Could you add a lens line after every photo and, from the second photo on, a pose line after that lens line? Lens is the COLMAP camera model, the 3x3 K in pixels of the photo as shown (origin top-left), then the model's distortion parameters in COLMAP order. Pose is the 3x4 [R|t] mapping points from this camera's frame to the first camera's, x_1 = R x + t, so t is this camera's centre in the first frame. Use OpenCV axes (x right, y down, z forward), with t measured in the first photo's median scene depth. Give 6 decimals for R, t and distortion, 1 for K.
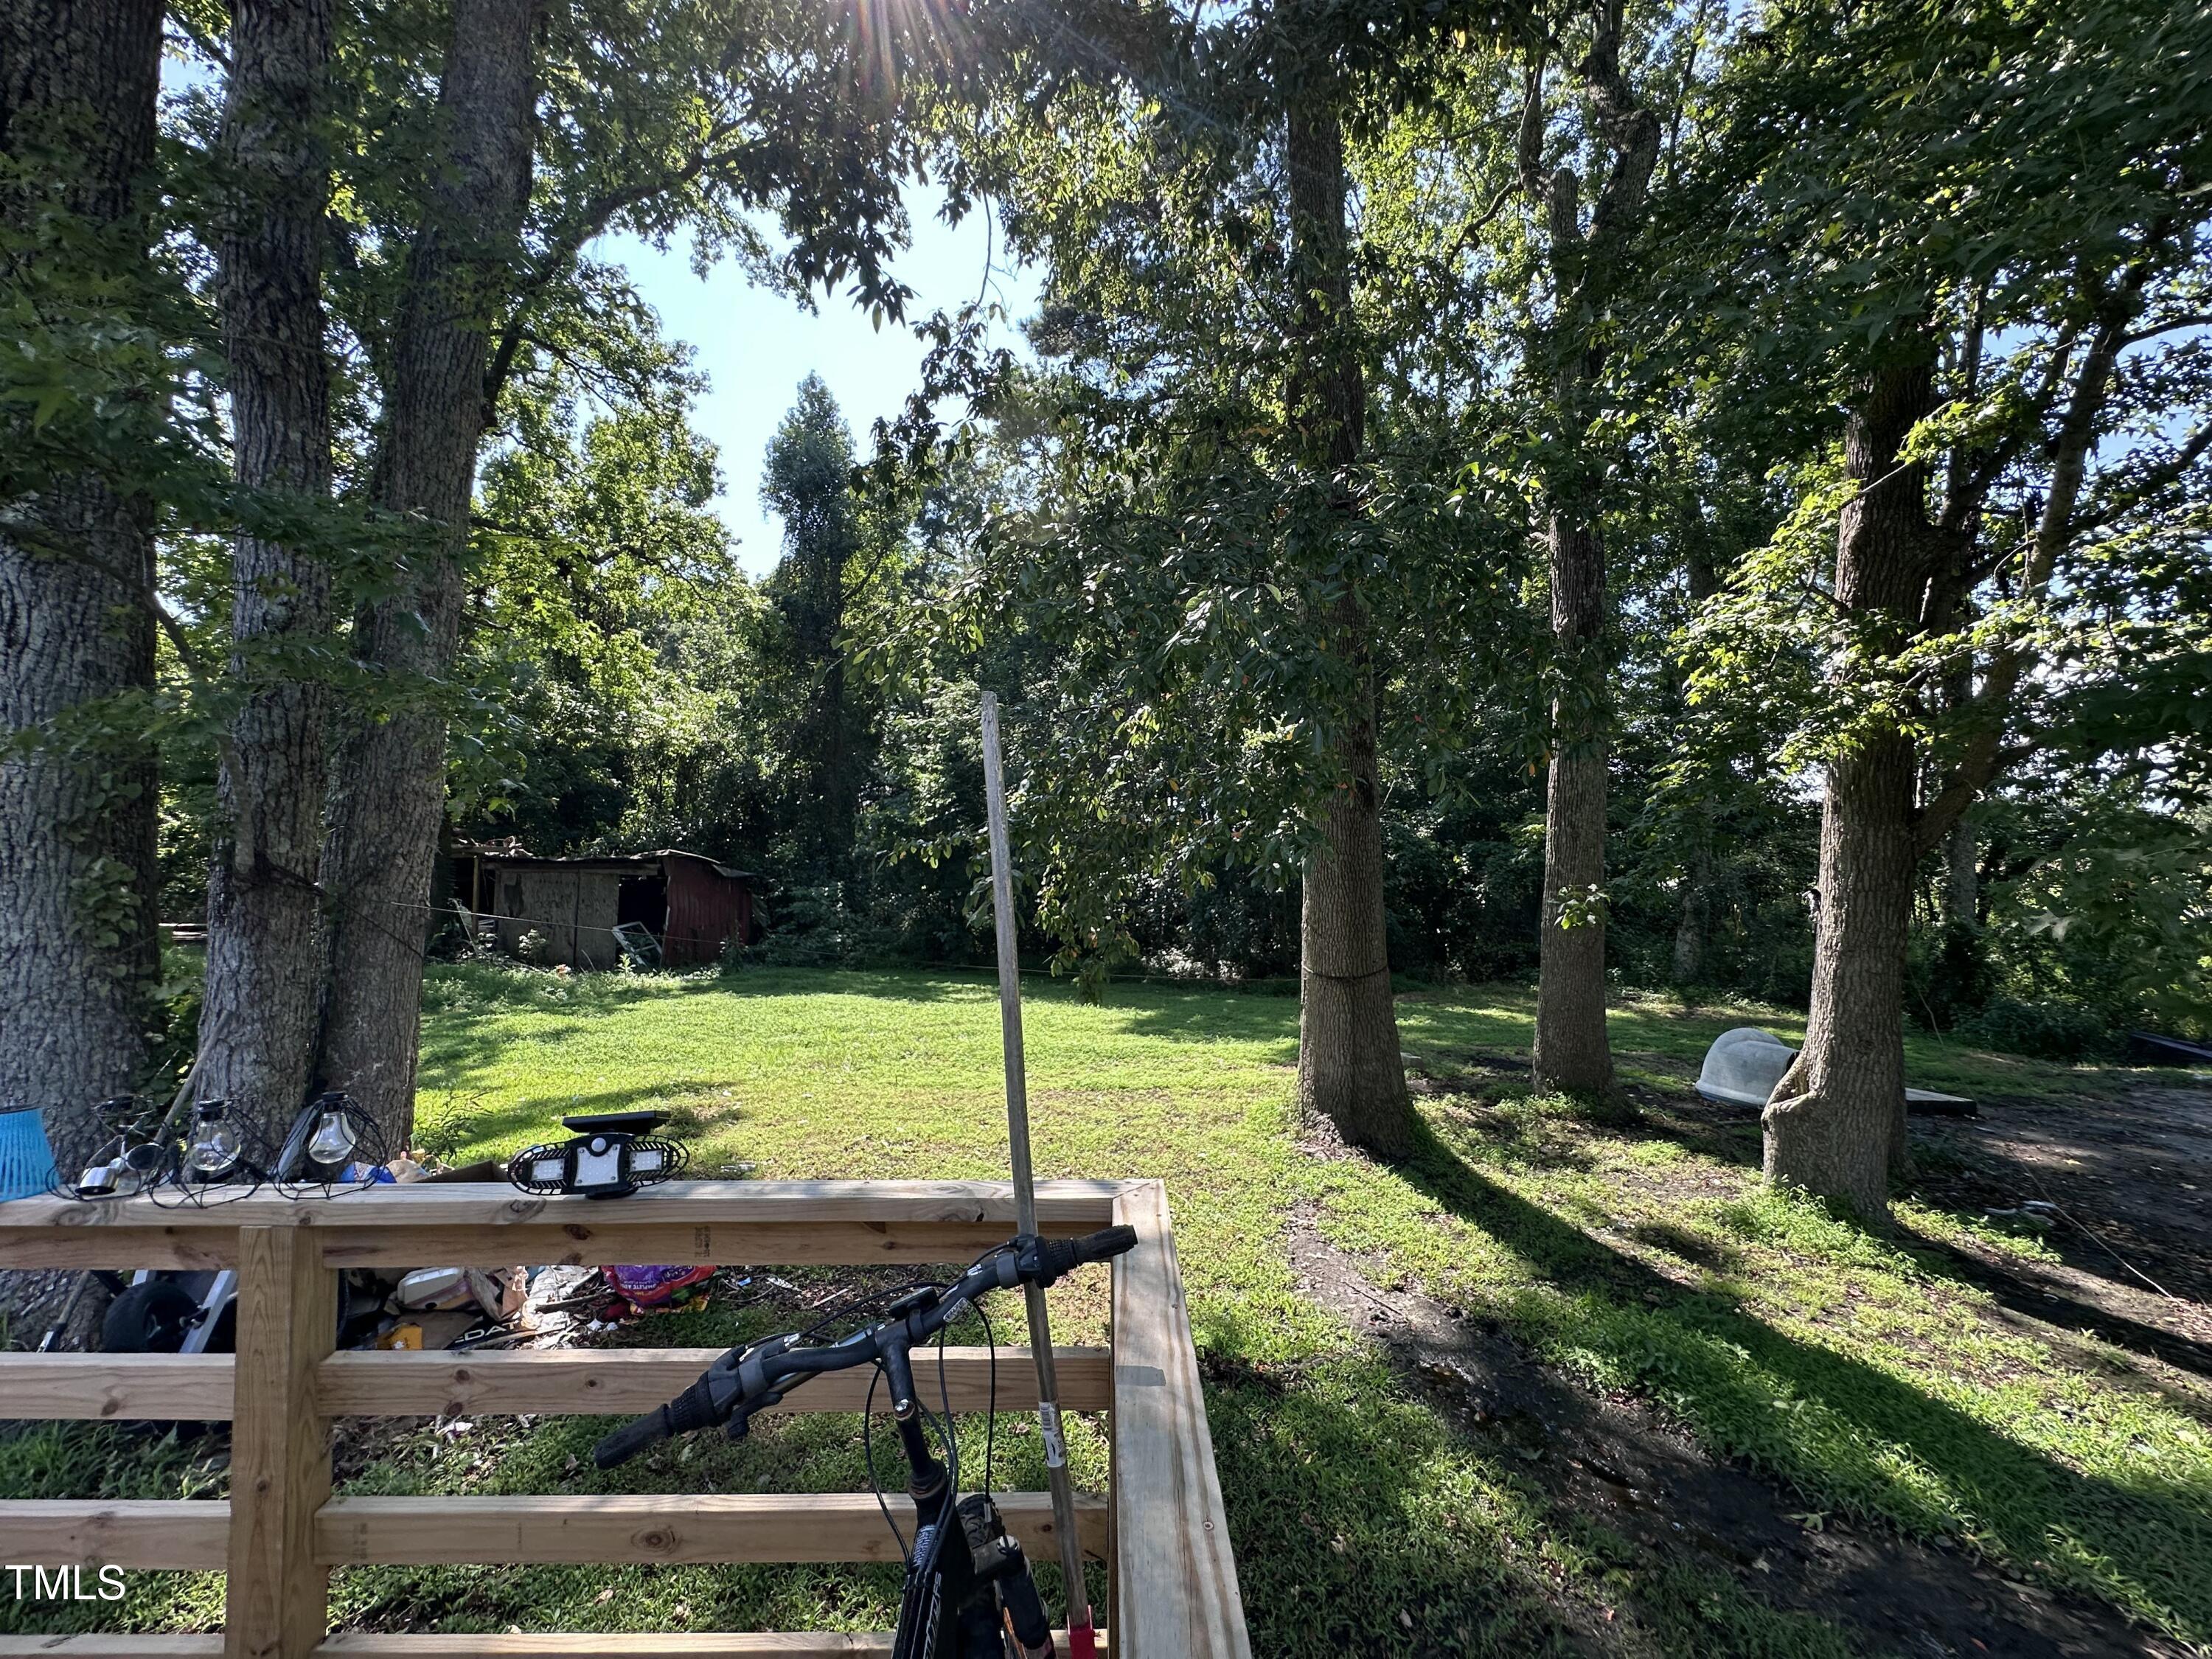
lens RADIAL K [[883.1, 0, 1104.0], [0, 883.1, 830.5], [0, 0, 1]] dist [-0.001784, 0.000315]
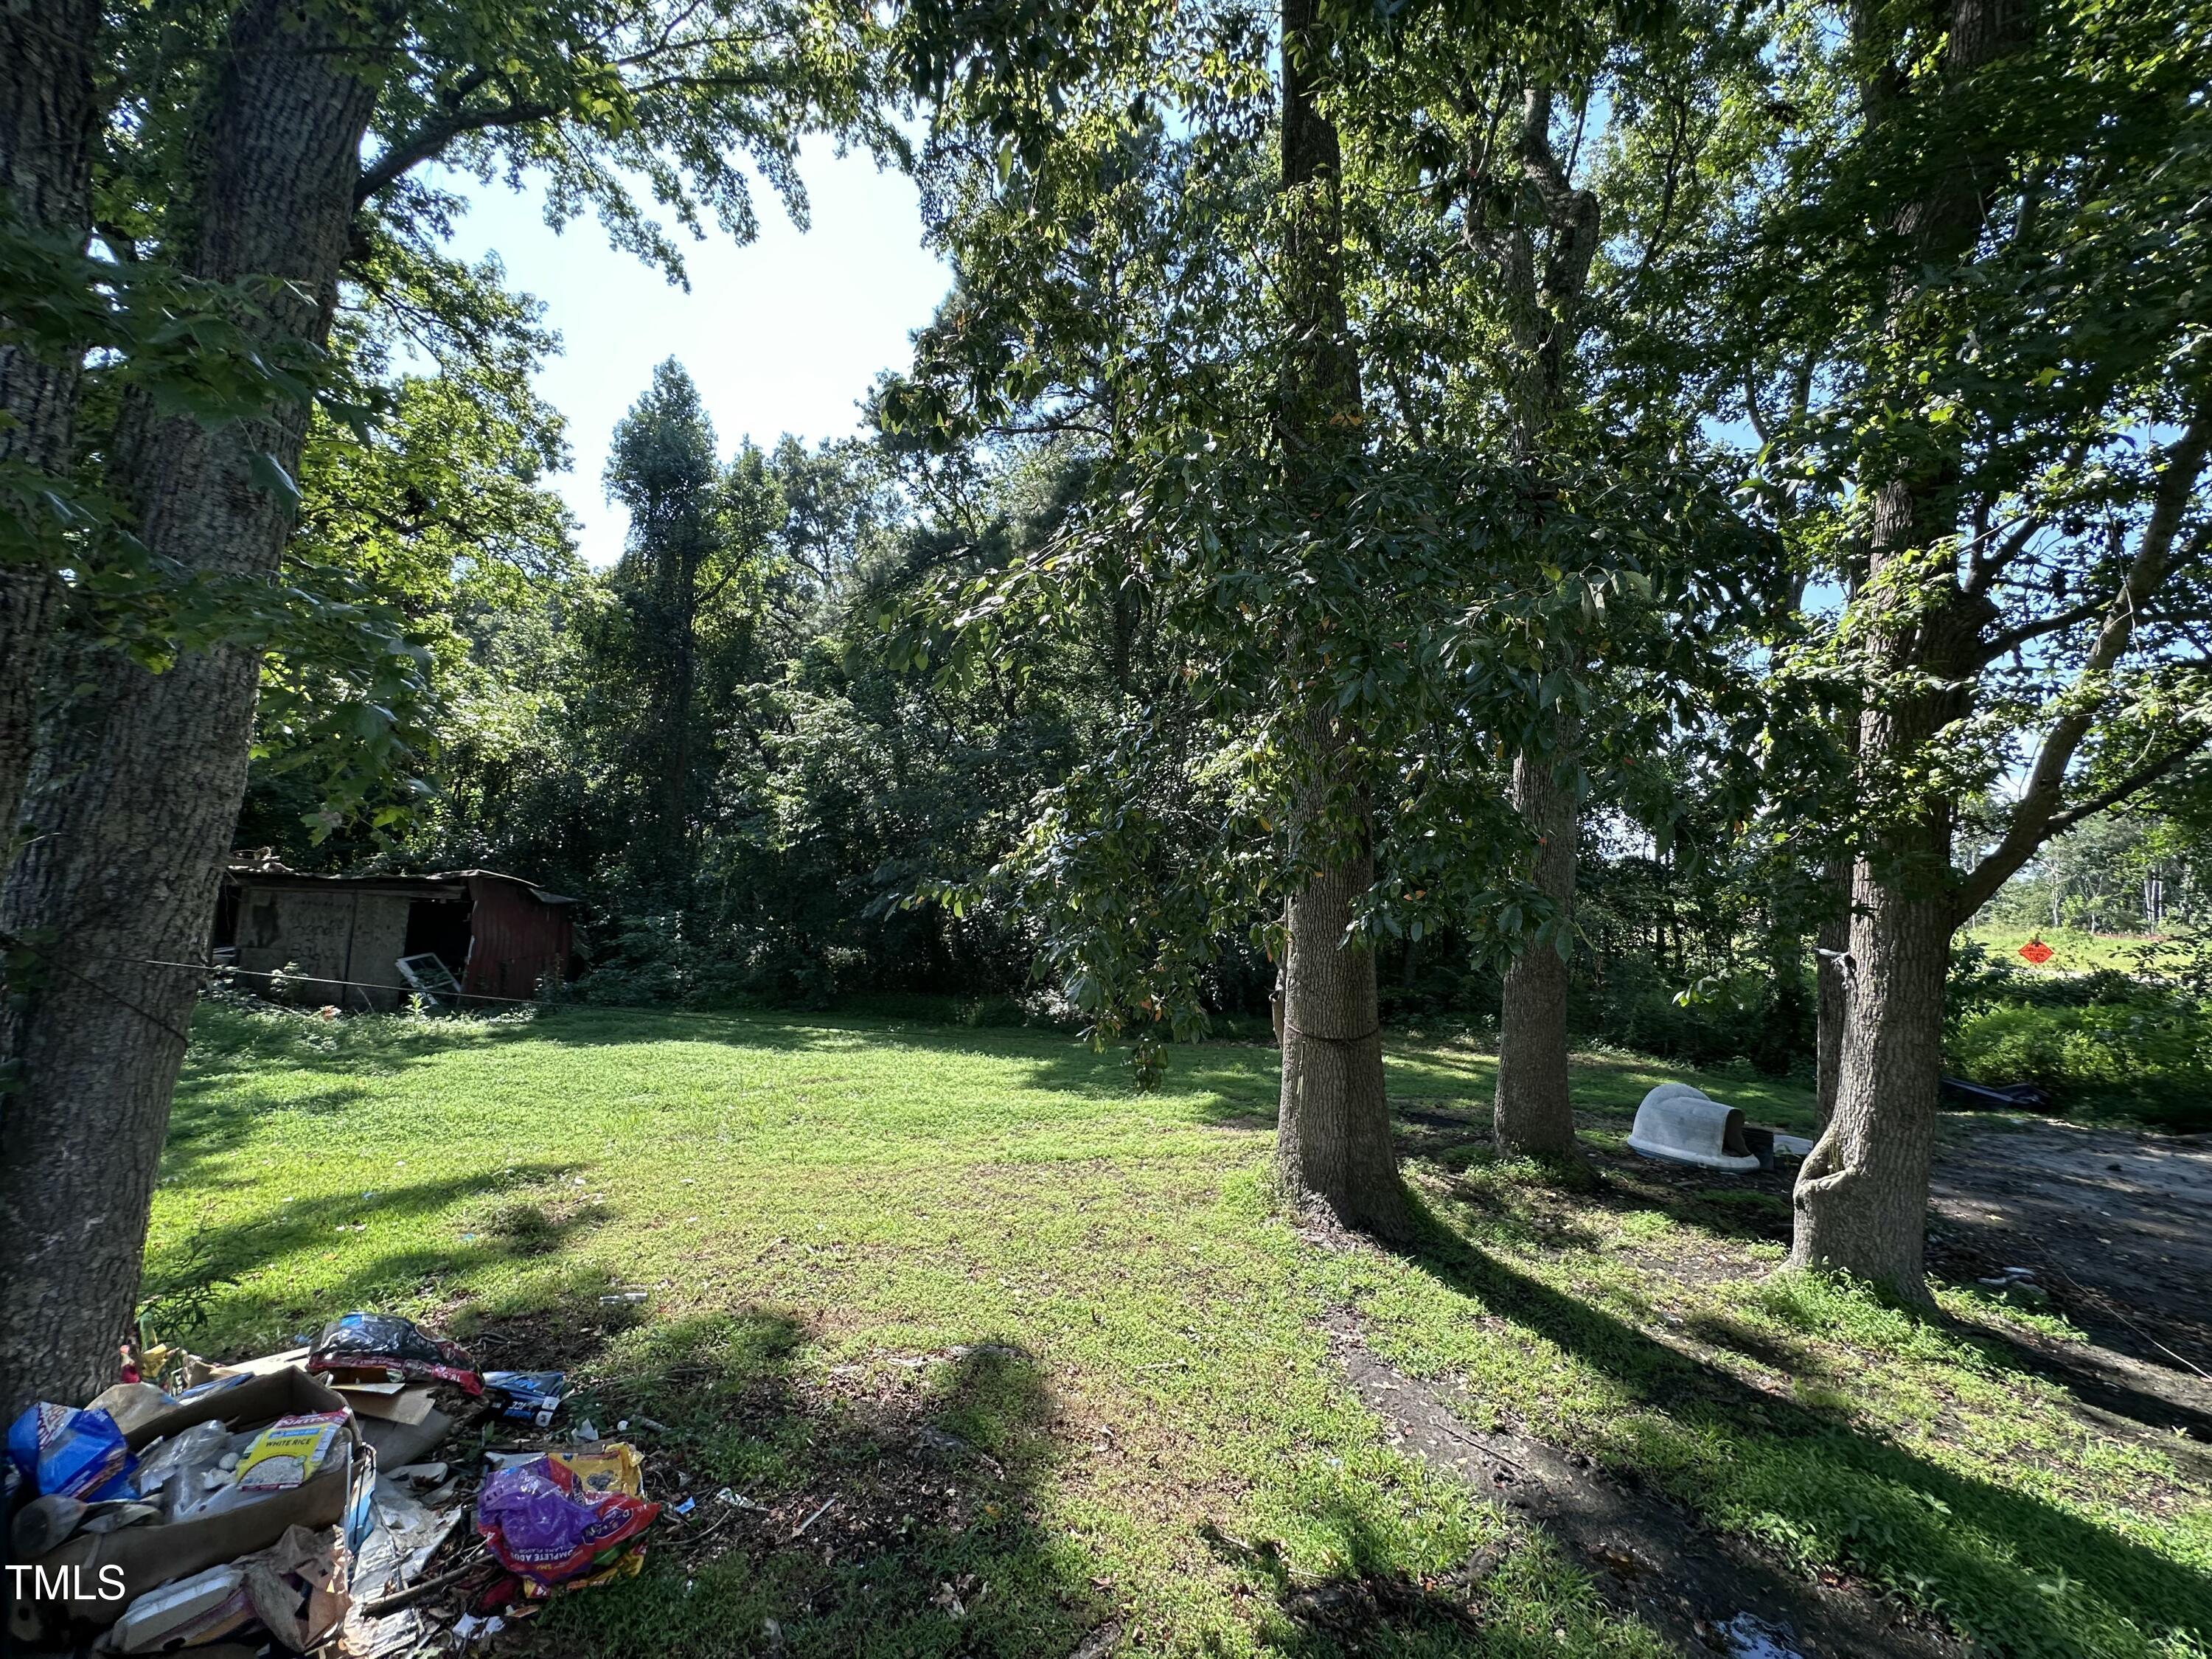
lens RADIAL K [[883.1, 0, 1104.0], [0, 883.1, 830.5], [0, 0, 1]] dist [-0.001784, 0.000315]
pose [[0.983658, 0.040048, 0.175538, -0.056416], [-0.033231, 0.998581, -0.041606, -0.001123], [-0.176956, 0.035093, 0.983593, 0.058971]]
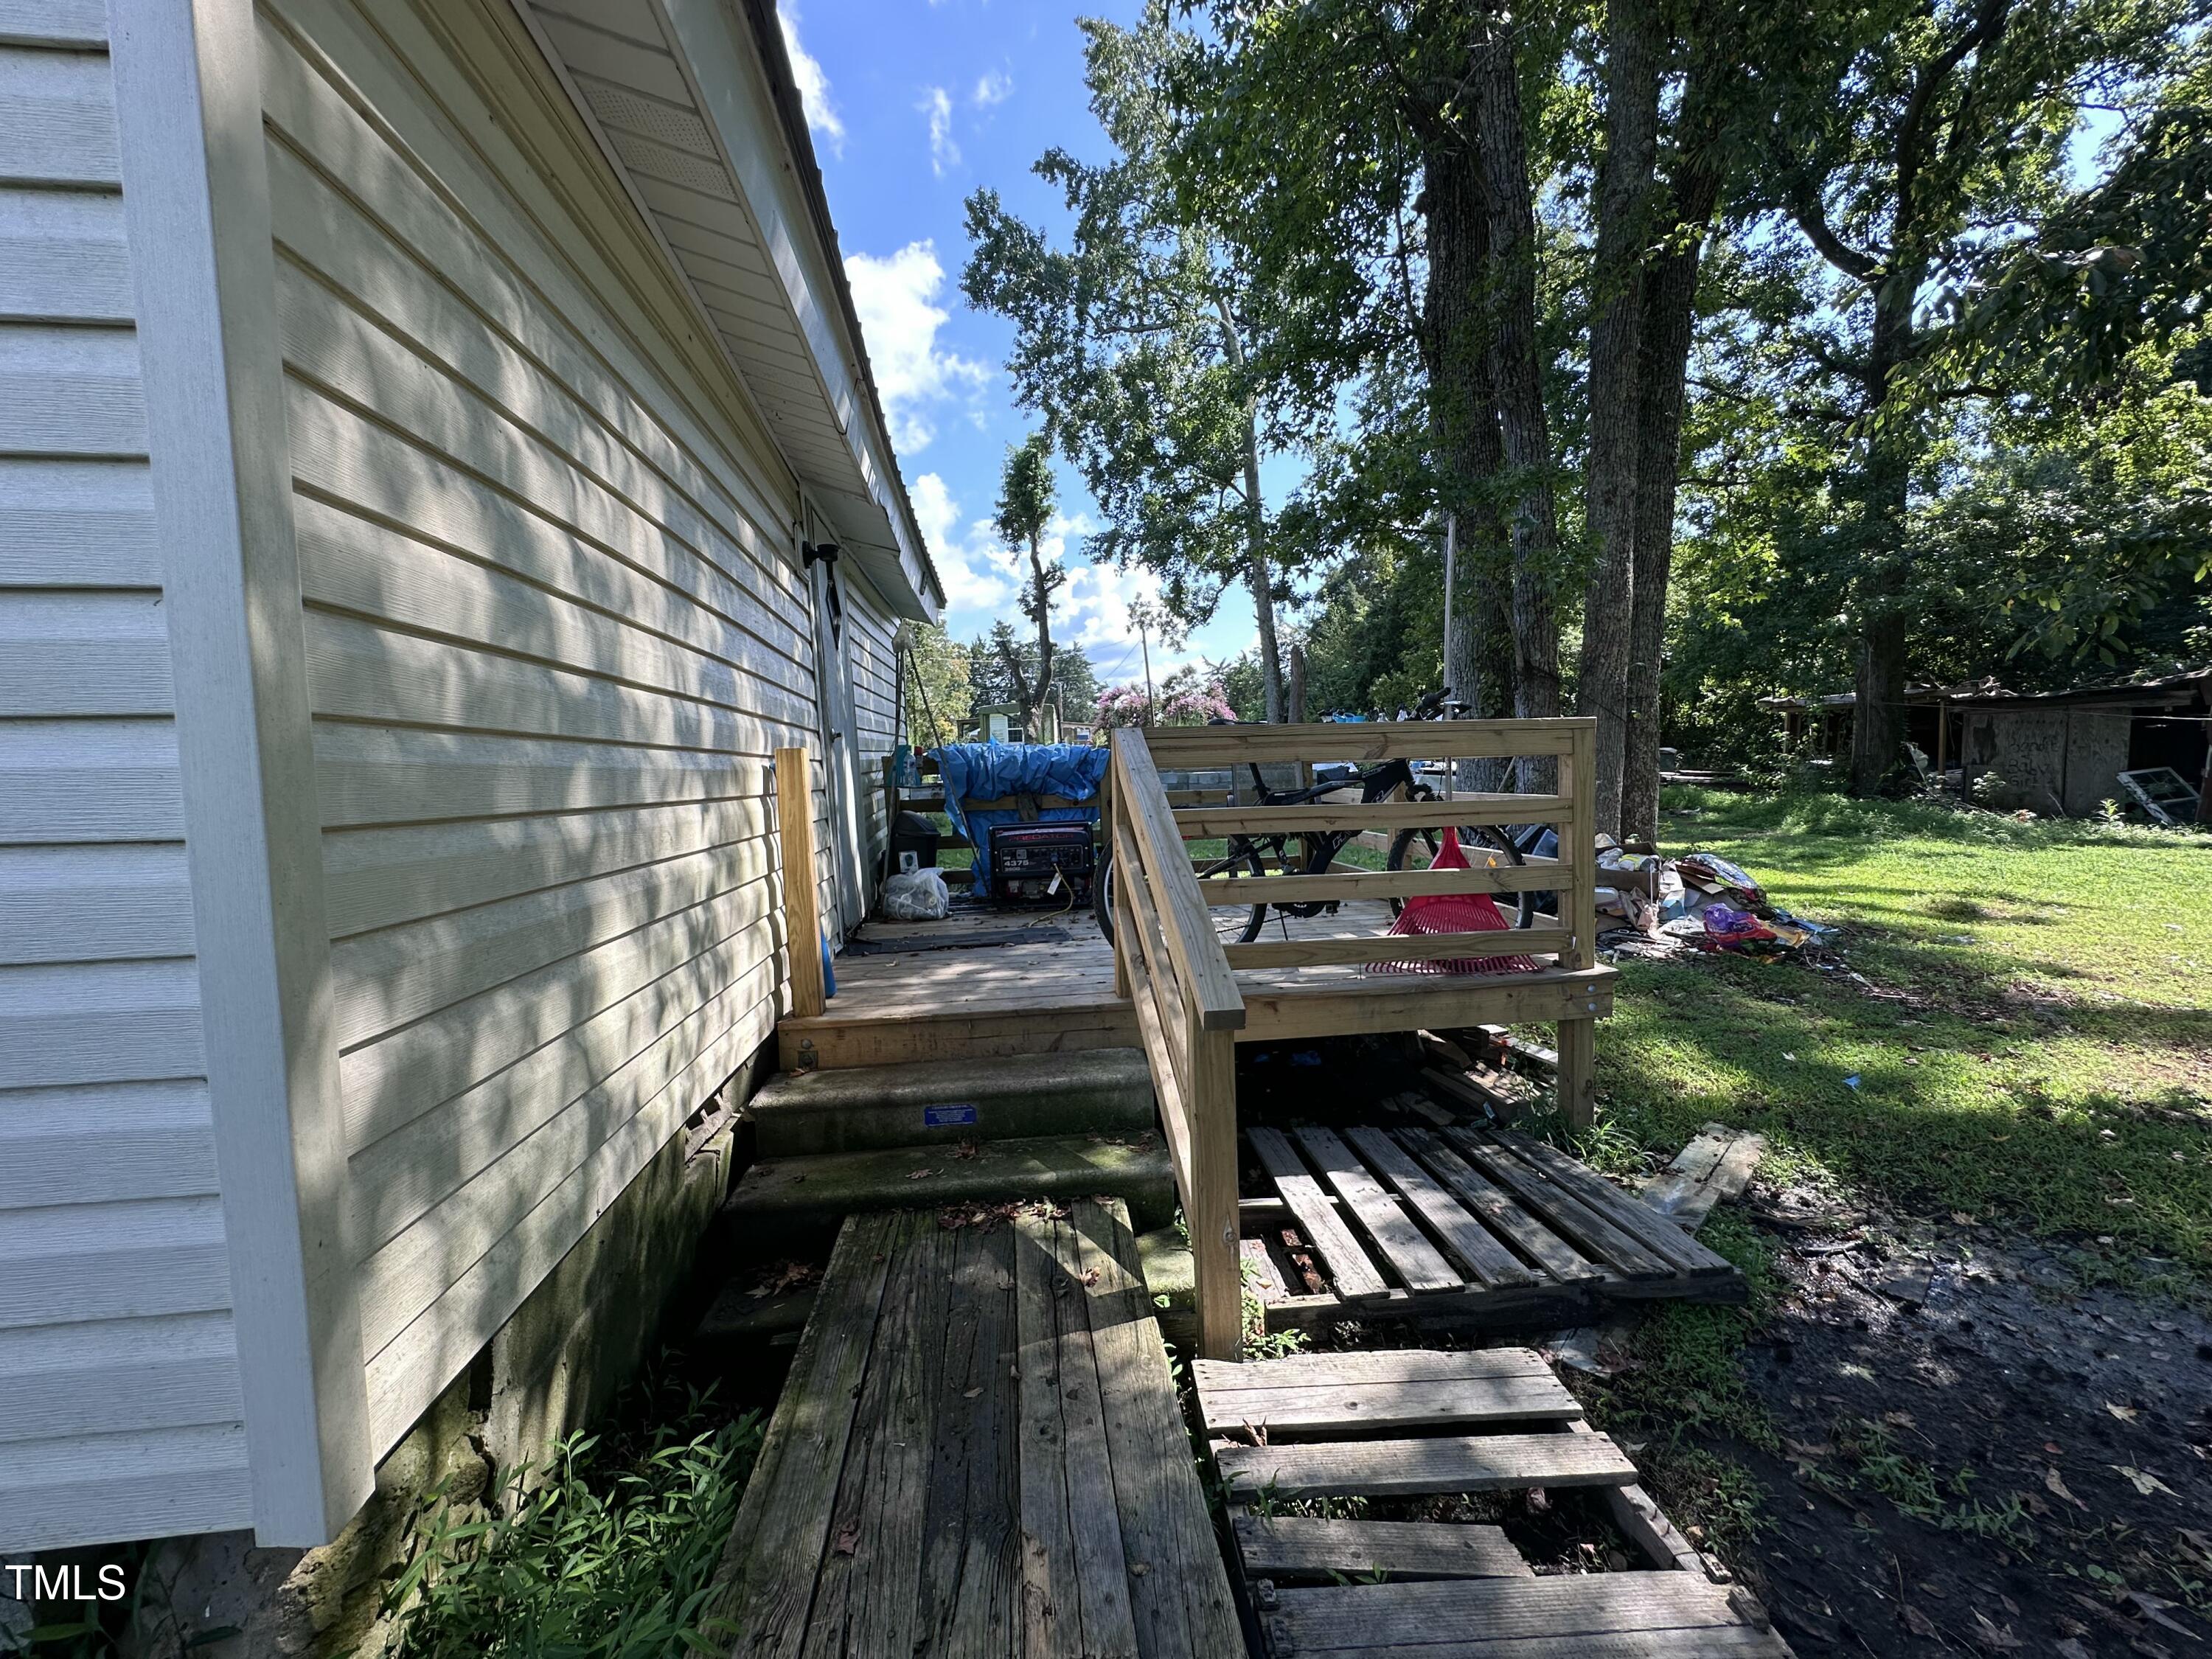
lens RADIAL K [[889.5, 0, 1106.0], [0, 889.5, 829.5], [0, 0, 1]] dist [-0.002142, -0.000285]
pose [[0.121364, 0.058794, -0.990865, 0.178297], [0.078888, 0.994515, 0.068673, 0.037847], [0.989468, -0.086502, 0.116060, -0.035227]]
